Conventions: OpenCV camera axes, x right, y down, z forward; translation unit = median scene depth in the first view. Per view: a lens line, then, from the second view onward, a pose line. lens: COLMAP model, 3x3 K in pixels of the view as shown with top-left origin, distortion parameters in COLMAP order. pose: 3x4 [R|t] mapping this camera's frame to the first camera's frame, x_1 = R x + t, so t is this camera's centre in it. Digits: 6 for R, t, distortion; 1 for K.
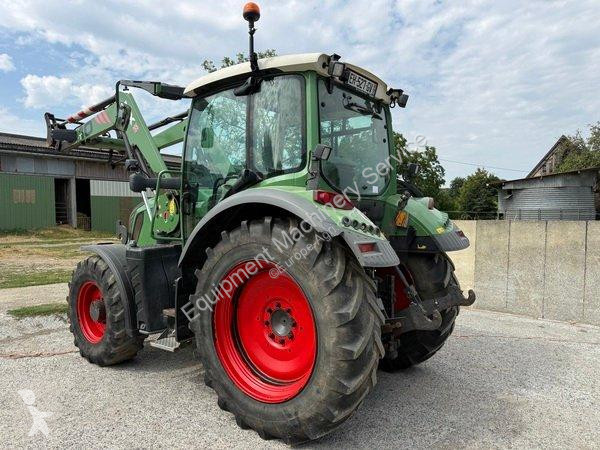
lens RADIAL K [[426.5, 0, 296.3], [0, 426.5, 224.6], [0, 0, 1]] dist [0.025123, -0.028428]
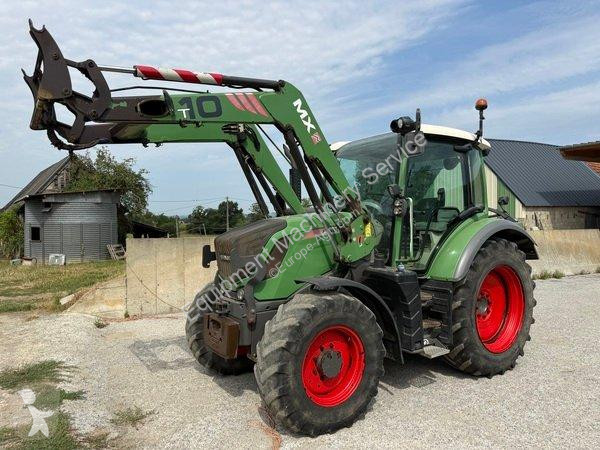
lens RADIAL K [[426.5, 0, 299.3], [0, 426.5, 222.5], [0, 0, 1]] dist [0.025123, -0.028428]
pose [[0.317278, 0.003213, 0.948327, -1.274212], [0.026187, 0.999583, -0.012148, -0.051764], [-0.947971, 0.028688, 0.317061, 0.822945]]
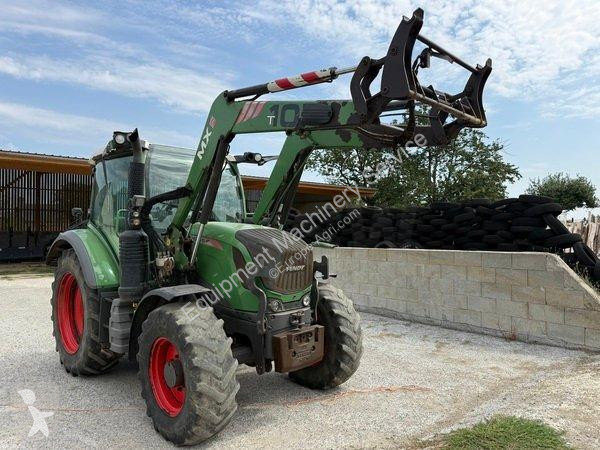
lens RADIAL K [[426.5, 0, 300.7], [0, 426.5, 224.9], [0, 0, 1]] dist [0.025123, -0.028428]
pose [[-0.990115, 0.013580, 0.139599, -0.586405], [0.016181, 0.999716, 0.017513, -0.098982], [-0.139321, 0.019598, -0.990053, 2.160861]]
